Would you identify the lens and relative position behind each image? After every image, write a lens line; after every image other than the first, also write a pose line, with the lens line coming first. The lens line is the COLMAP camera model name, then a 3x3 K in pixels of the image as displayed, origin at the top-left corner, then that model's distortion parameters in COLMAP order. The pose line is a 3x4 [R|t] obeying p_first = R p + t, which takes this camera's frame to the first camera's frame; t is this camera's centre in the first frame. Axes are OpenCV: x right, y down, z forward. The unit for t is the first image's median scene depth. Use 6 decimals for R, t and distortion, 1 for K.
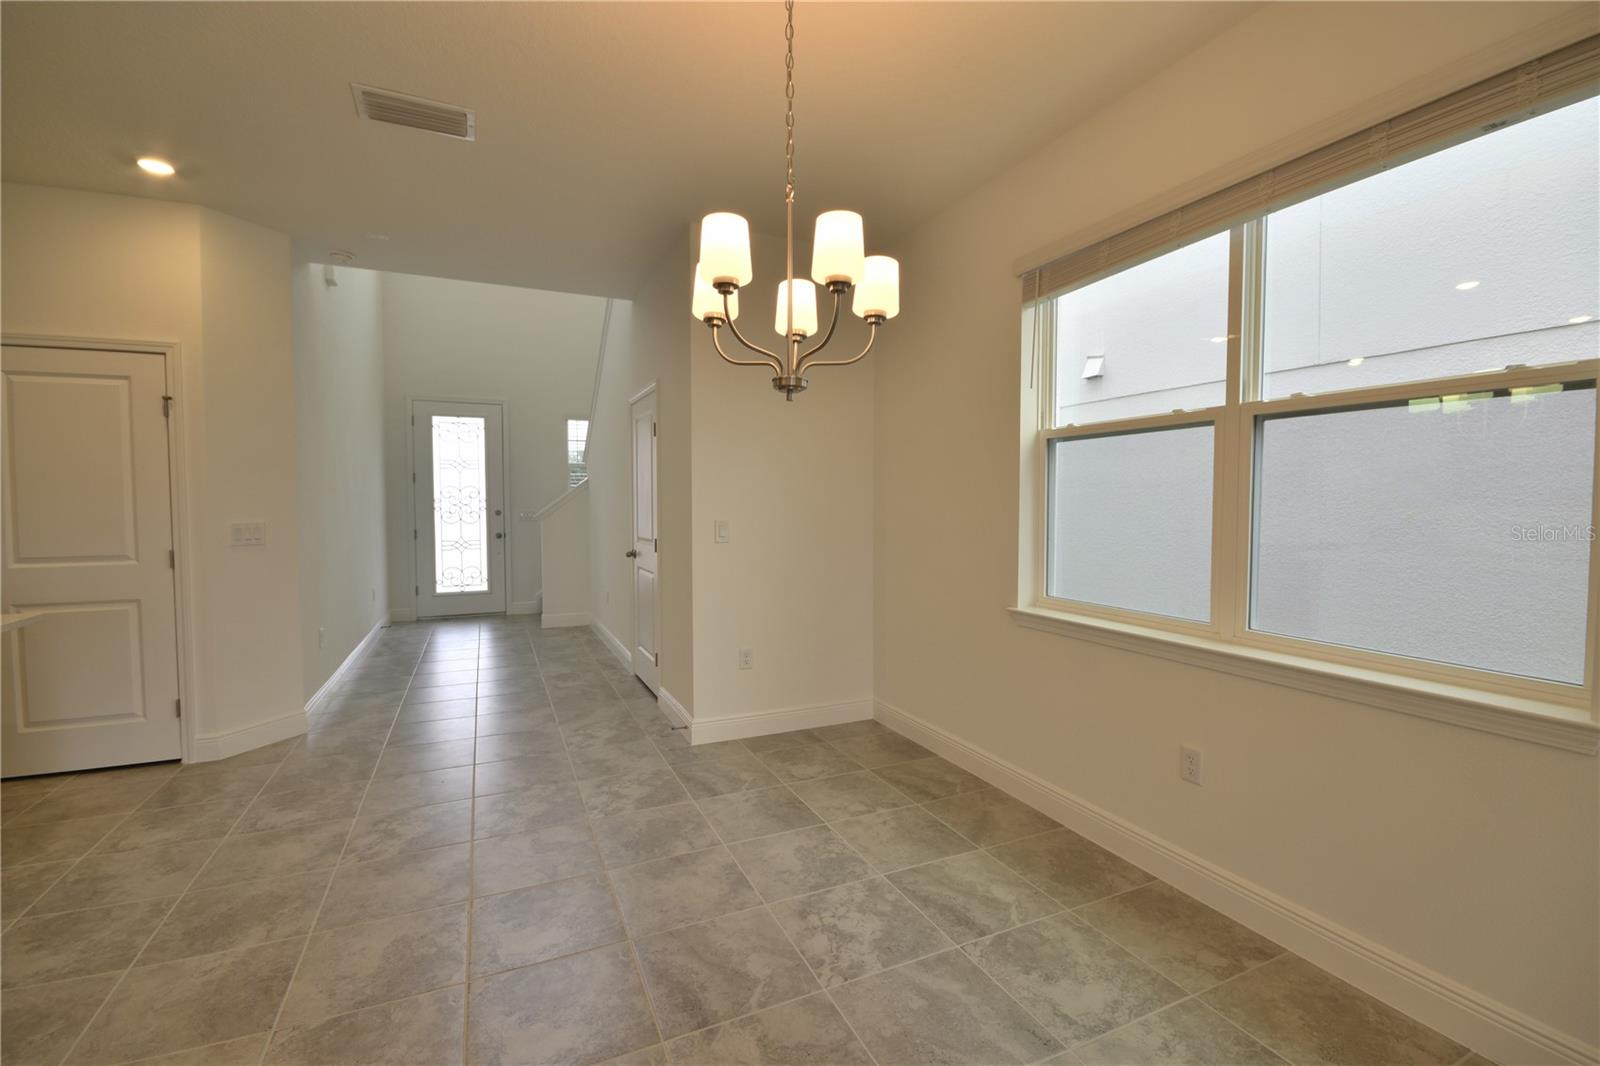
lens RADIAL K [[701.3, 0, 814.4], [0, 701.3, 529.4], [0, 0, 1]] dist [0.005906, -0.010791]
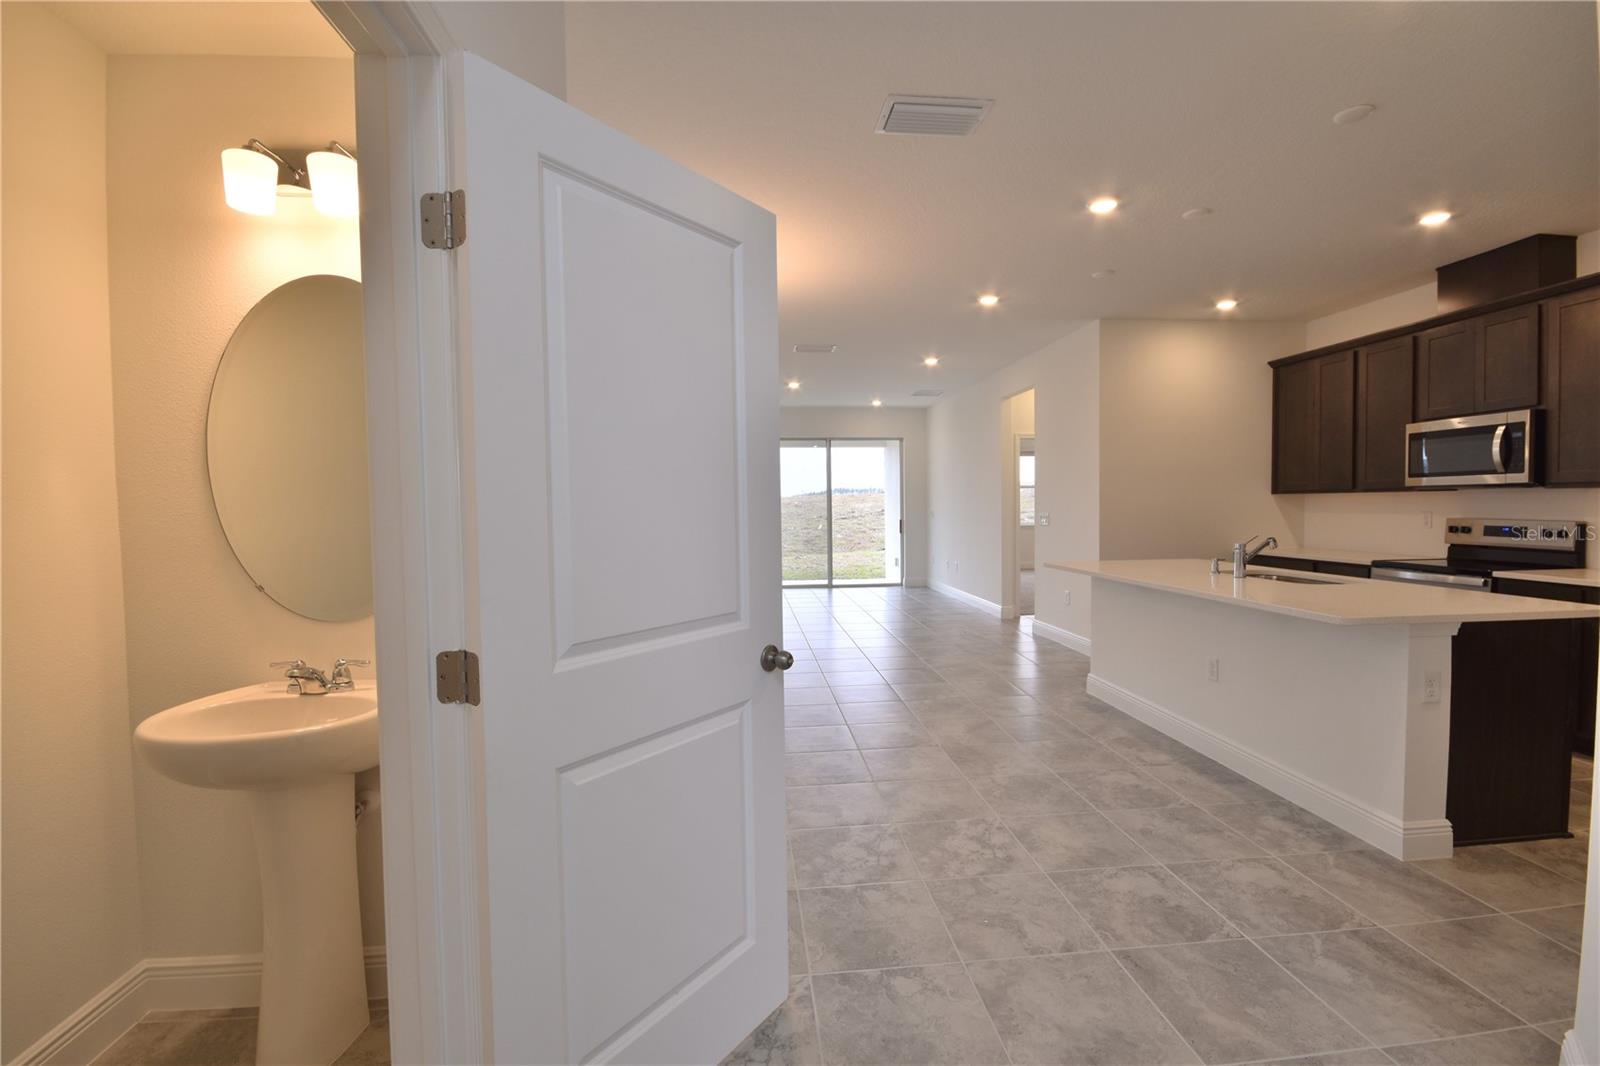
lens RADIAL K [[701.3, 0, 812.1], [0, 701.3, 529.5], [0, 0, 1]] dist [0.005906, -0.010791]
pose [[-0.943225, 0.000864, 0.332153, -0.568611], [0.025726, 0.997183, 0.070462, -0.058932], [-0.331156, 0.075006, -0.940590, 1.577703]]
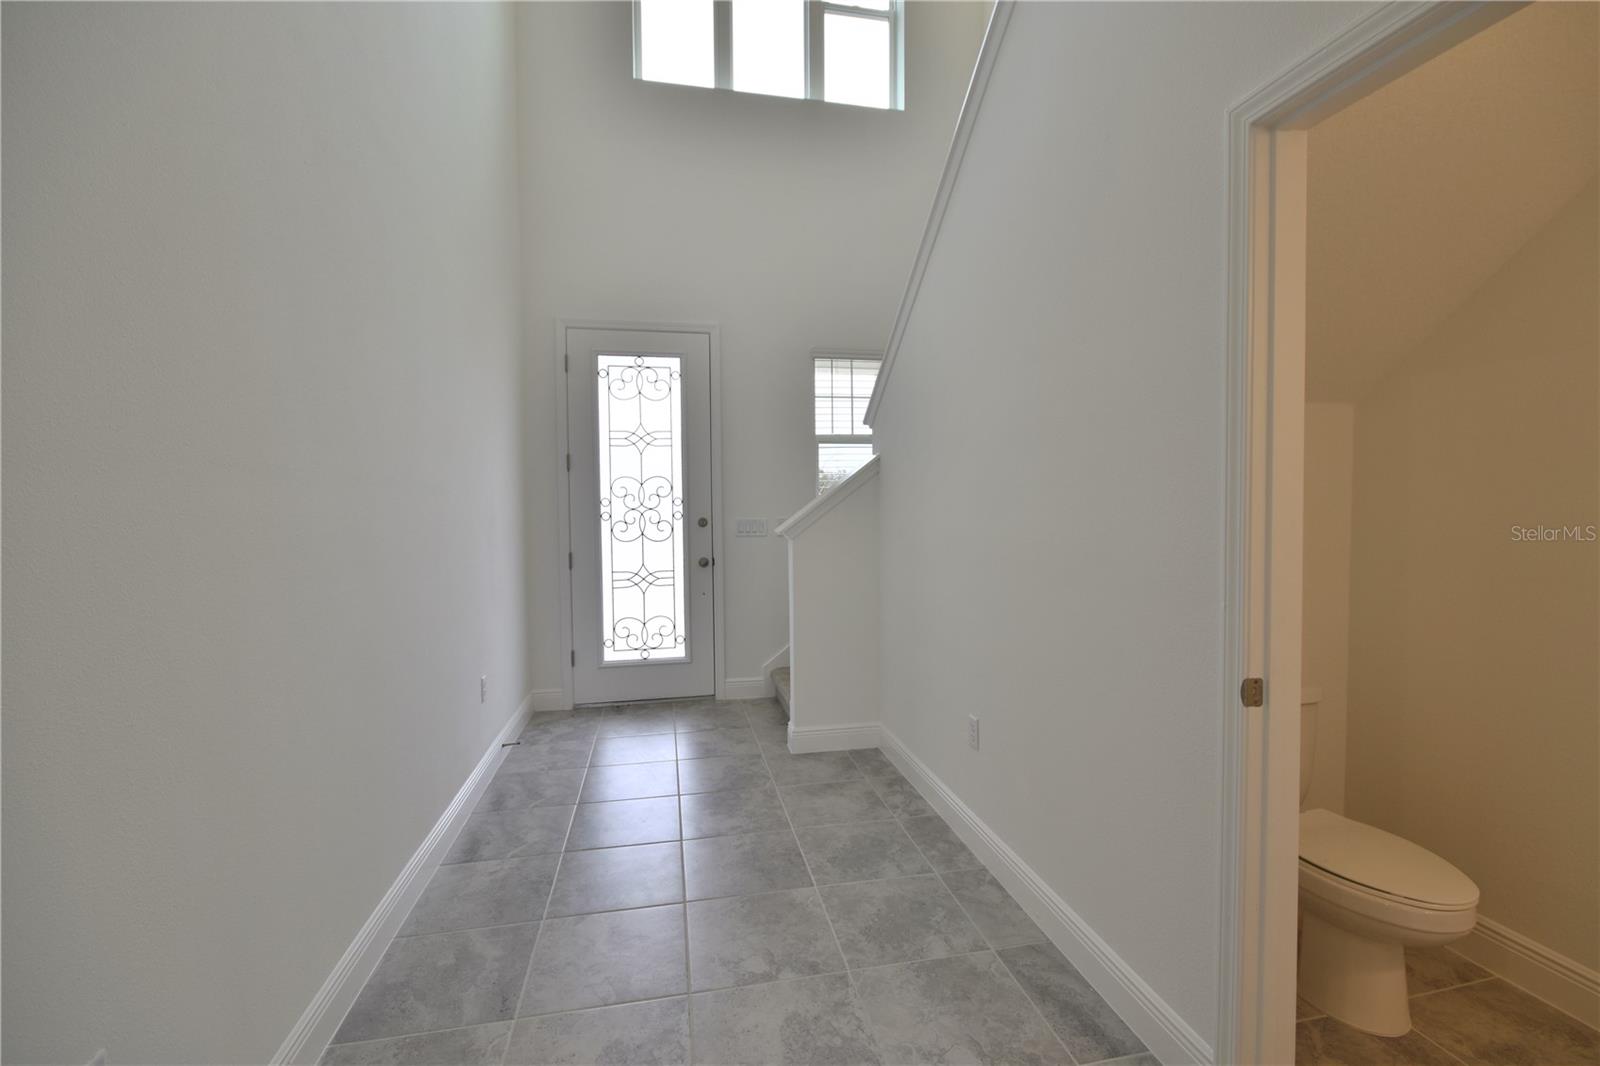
lens RADIAL K [[701.3, 0, 811.2], [0, 701.3, 522.2], [0, 0, 1]] dist [0.005906, -0.010791]
pose [[0.973479, -0.004843, -0.228723, -0.542690], [0.002563, 0.999944, -0.010265, -0.041120], [0.228760, 0.009406, 0.973437, 1.076426]]
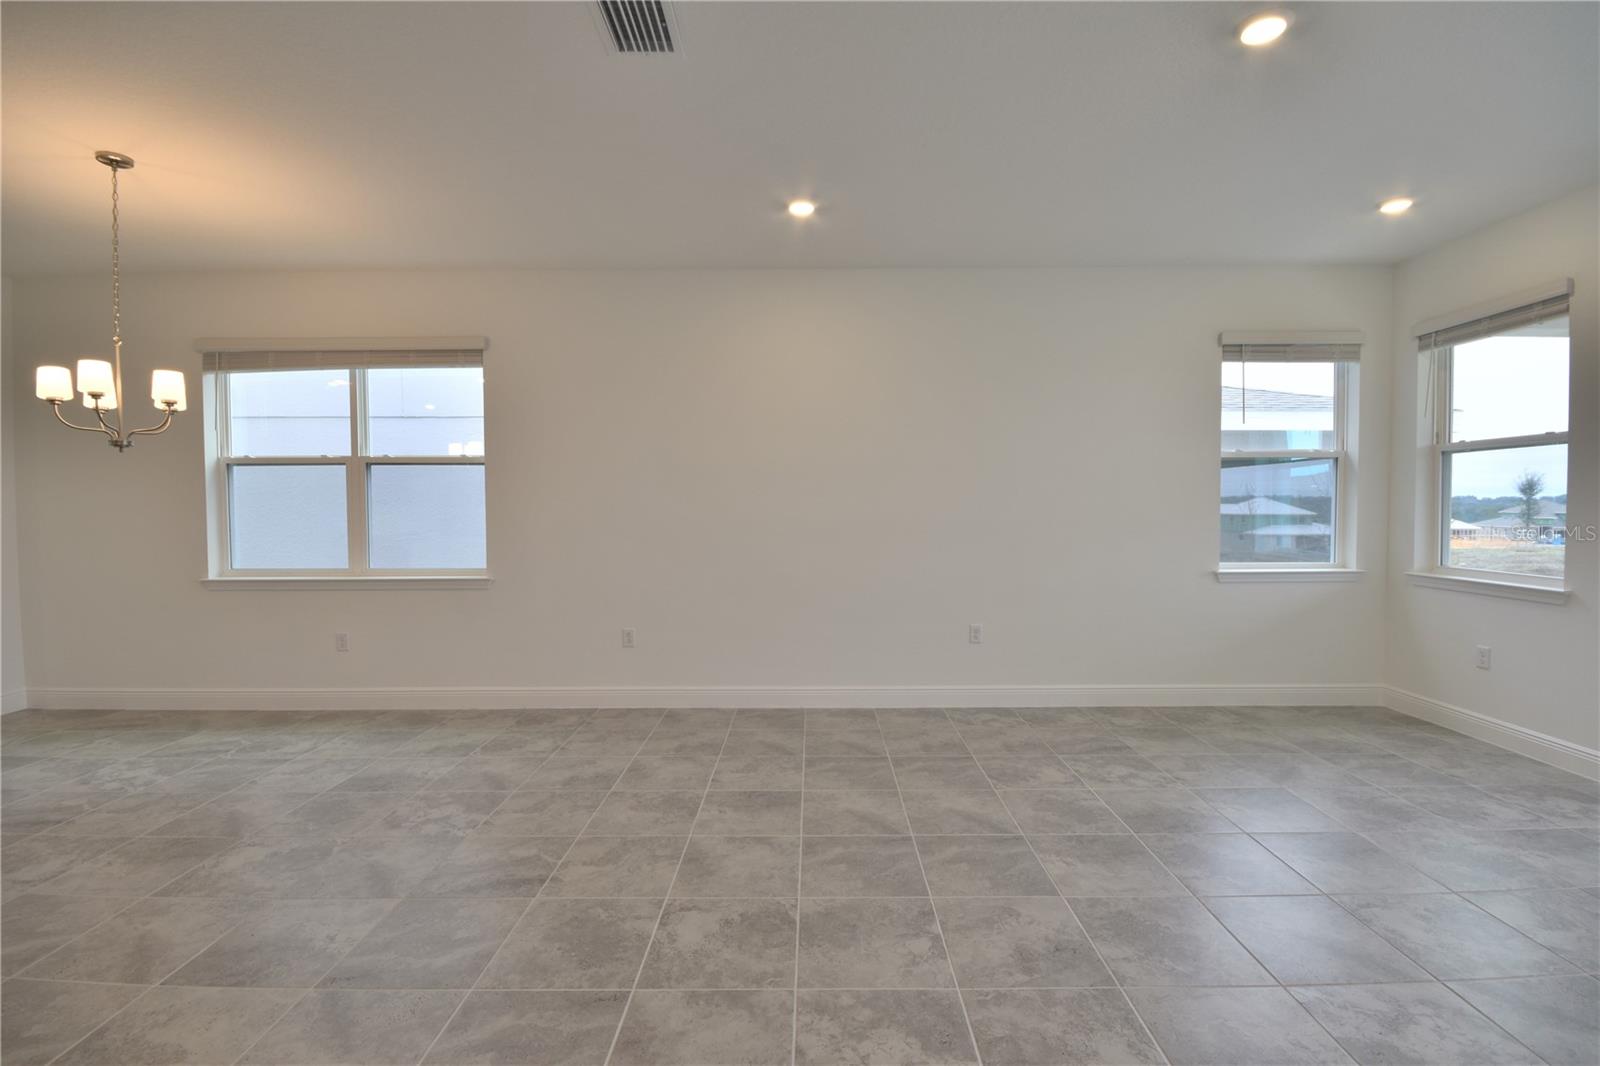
lens RADIAL K [[701.3, 0, 811.9], [0, 701.3, 528.6], [0, 0, 1]] dist [0.005906, -0.010791]
pose [[0.424190, -0.033206, 0.904964, -0.439706], [0.037185, 0.999123, 0.019231, 0.024278], [-0.904810, 0.025494, 0.425052, -0.673796]]
